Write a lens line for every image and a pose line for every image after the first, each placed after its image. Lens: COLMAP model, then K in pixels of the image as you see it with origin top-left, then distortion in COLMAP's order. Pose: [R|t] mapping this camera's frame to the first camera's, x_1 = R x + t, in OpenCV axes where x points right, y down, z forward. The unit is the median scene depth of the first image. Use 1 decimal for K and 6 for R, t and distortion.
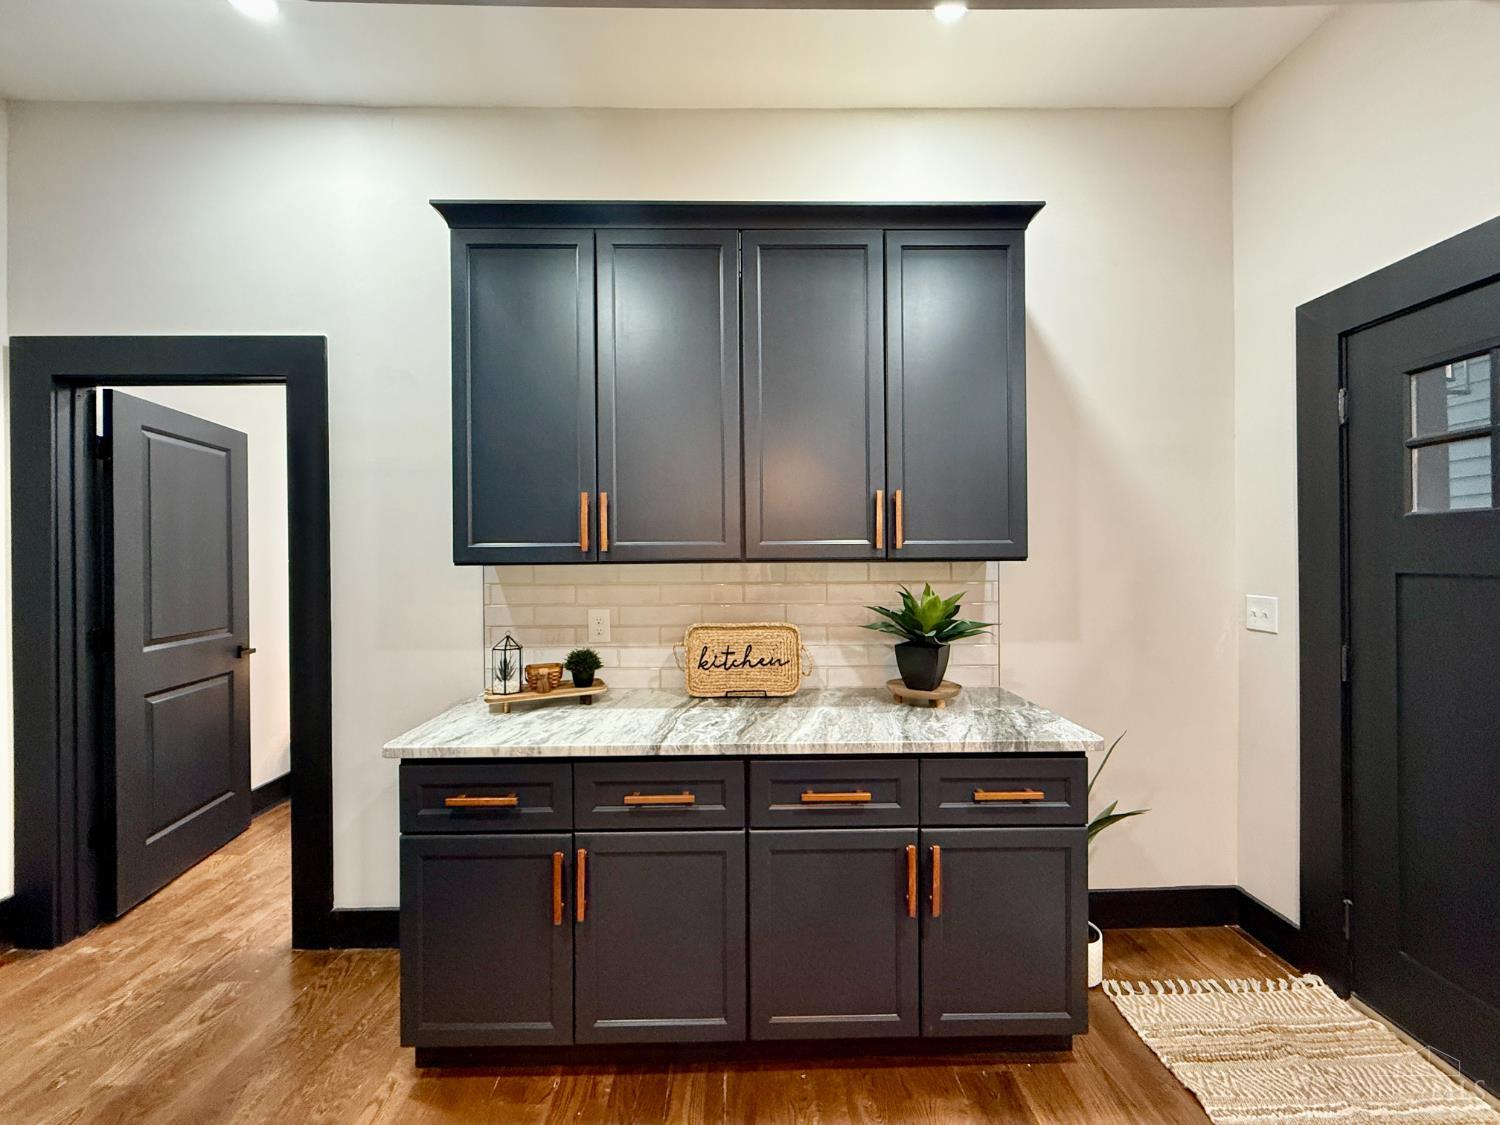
lens RADIAL K [[596.6, 0, 745.0], [0, 596.6, 558.7], [0, 0, 1]] dist [0.003255, -0.001276]
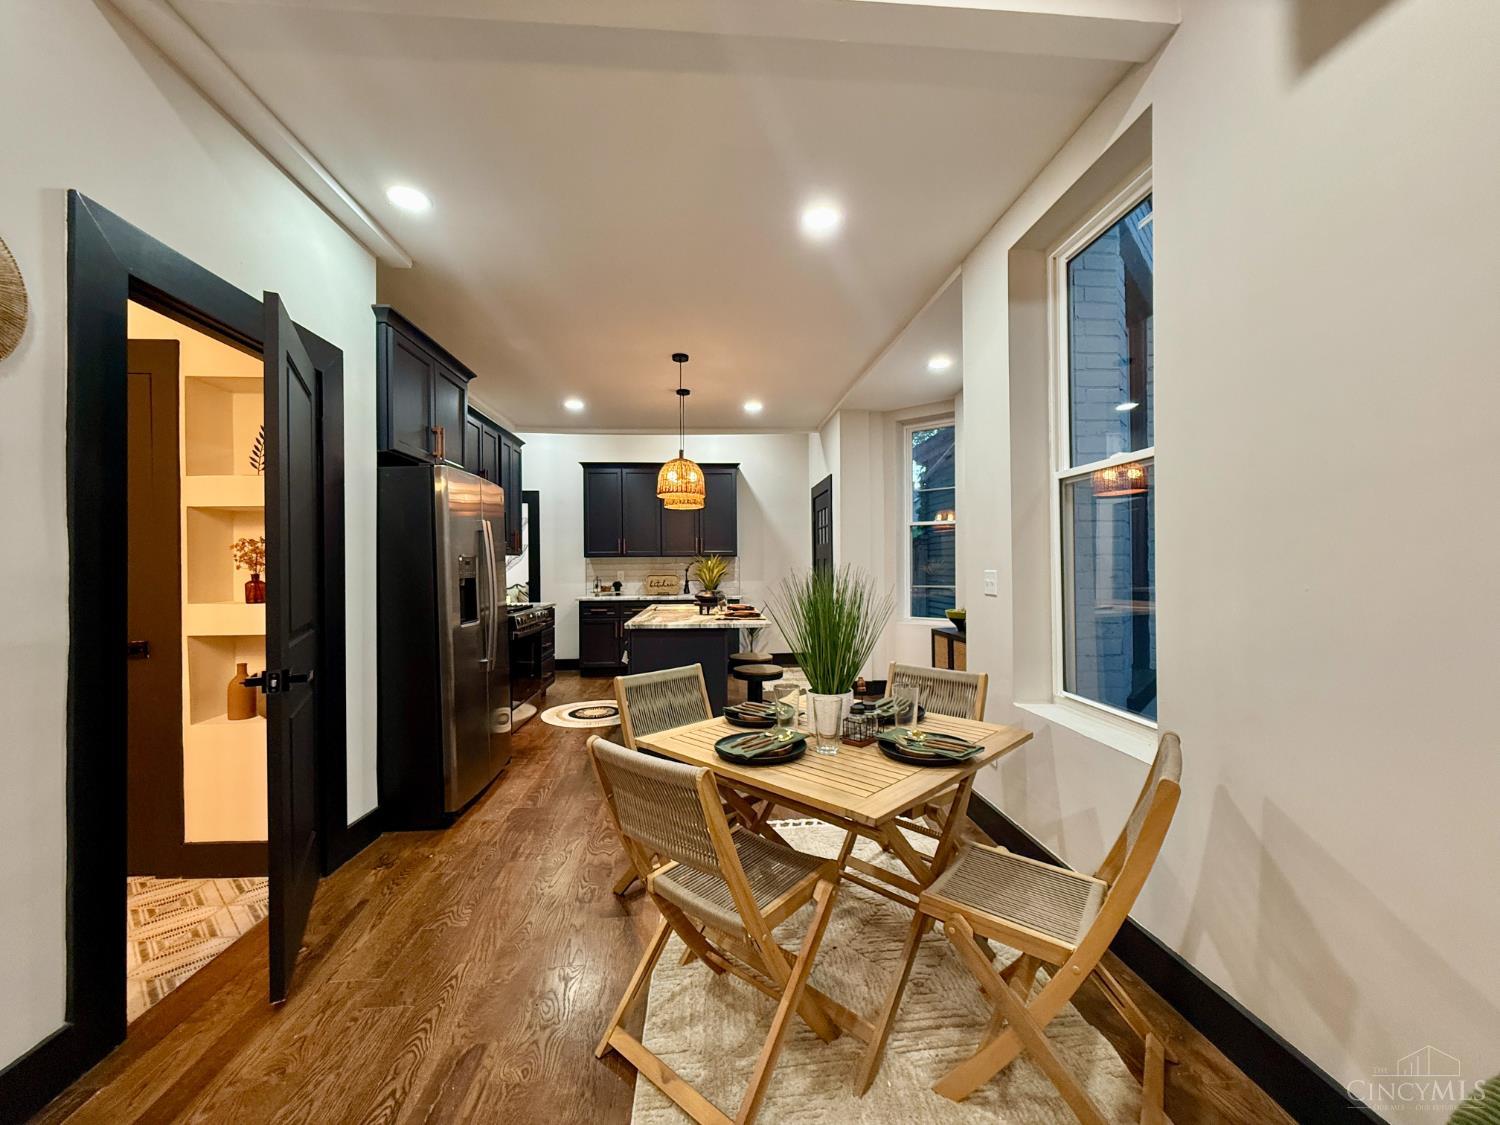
lens RADIAL K [[596.6, 0, 751.4], [0, 596.6, 563.8], [0, 0, 1]] dist [0.003255, -0.001276]
pose [[0.998265, 0.000273, 0.058874, 0.317082], [-0.000070, 0.999994, -0.003460, 0.059631], [-0.058874, 0.003450, 0.998259, -2.582006]]
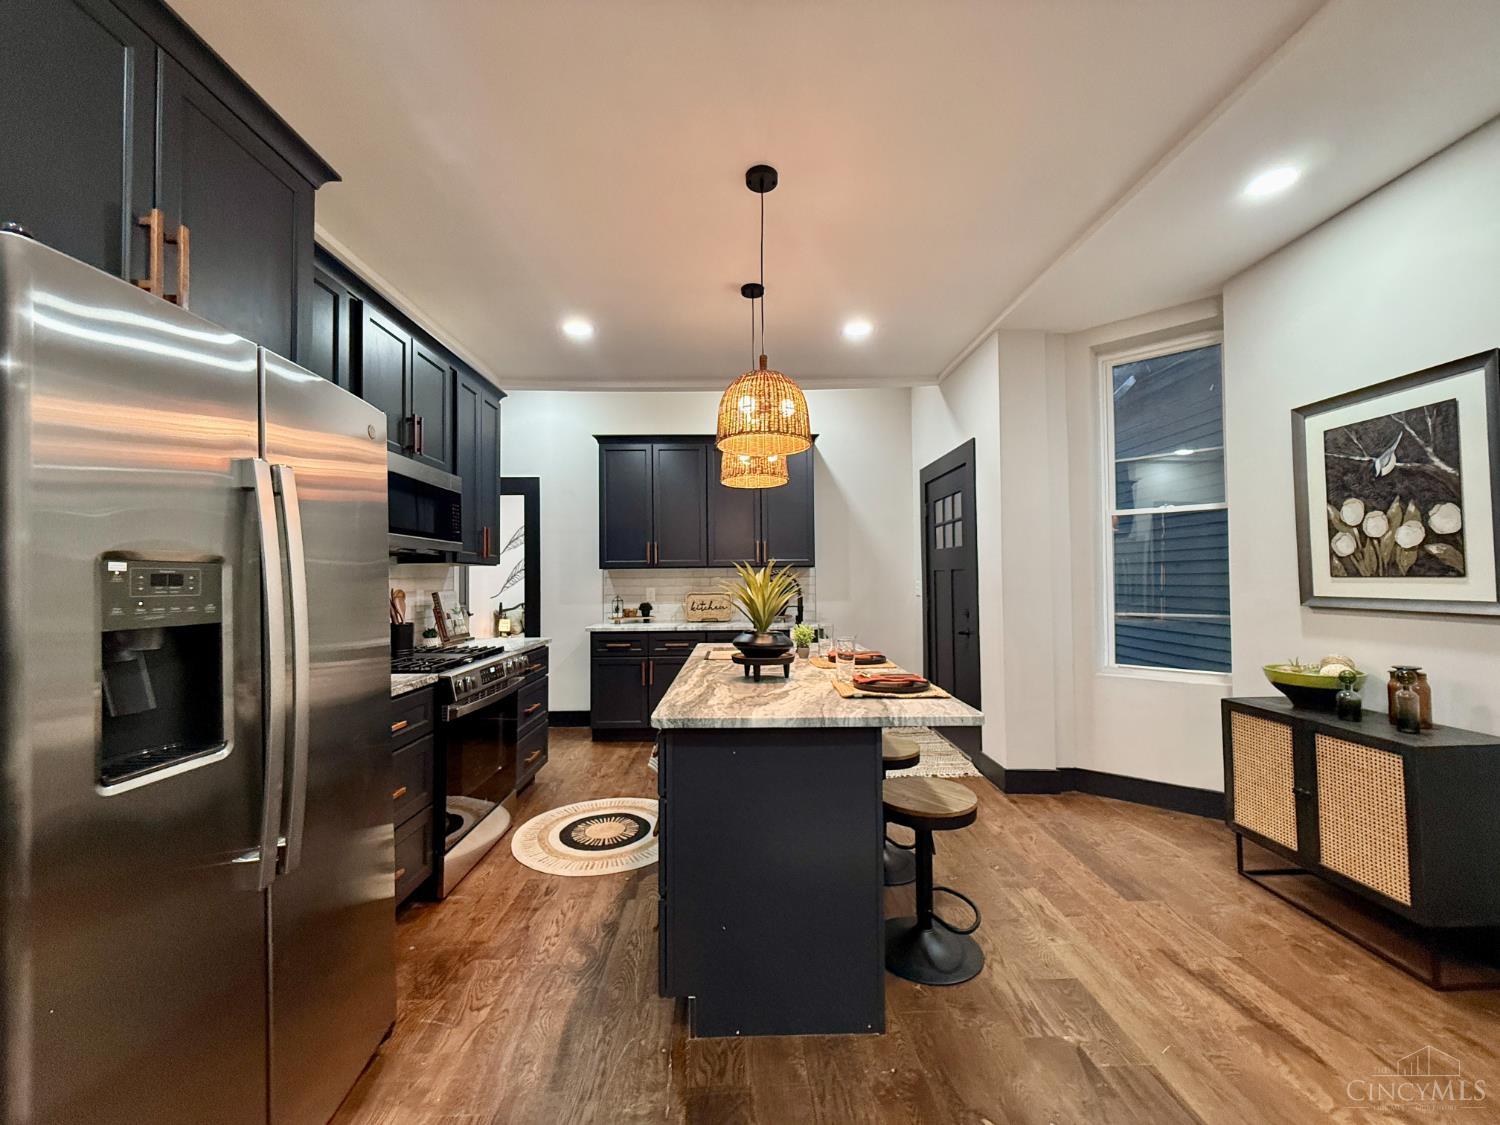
lens RADIAL K [[596.6, 0, 752.3], [0, 596.6, 562.3], [0, 0, 1]] dist [0.003255, -0.001276]
pose [[0.999976, -0.001195, 0.006820, 0.164015], [0.001386, 0.999606, -0.028026, 0.052932], [-0.006784, 0.028035, 0.999584, -1.527319]]
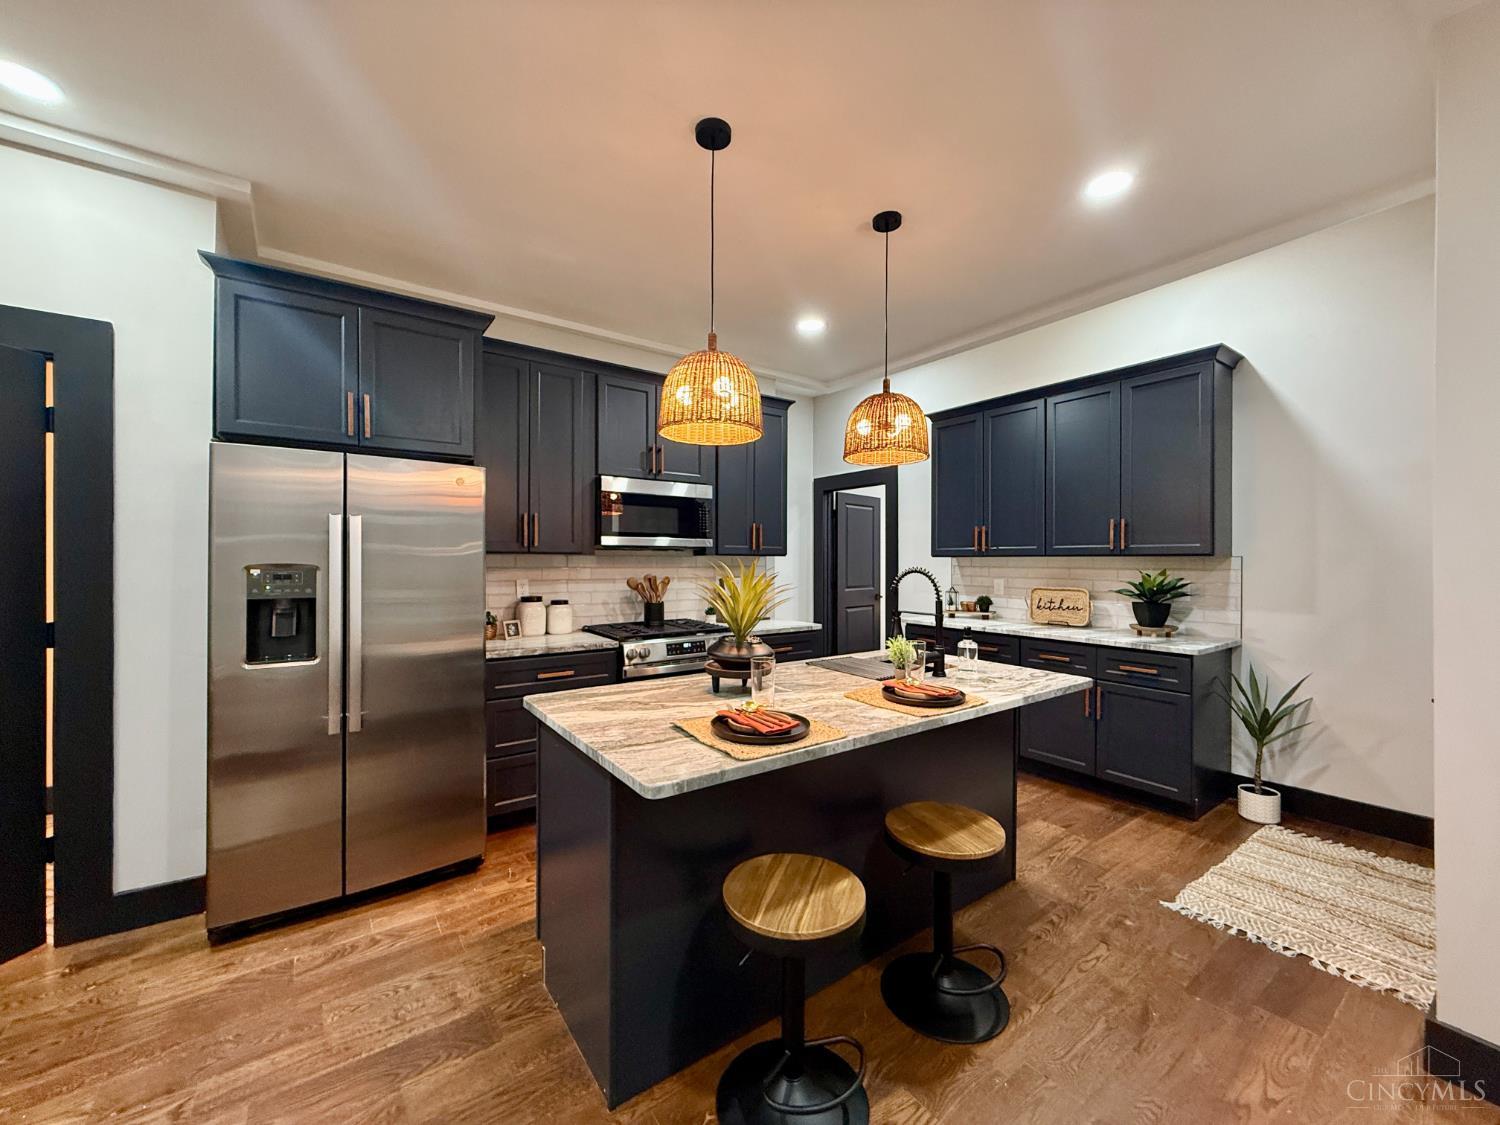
lens RADIAL K [[596.6, 0, 748.3], [0, 596.6, 559.5], [0, 0, 1]] dist [0.003255, -0.001276]
pose [[0.568773, 0.007010, -0.822465, 1.032877], [-0.005395, 0.999974, 0.004792, 0.012121], [0.822477, 0.001712, 0.568796, -0.959951]]
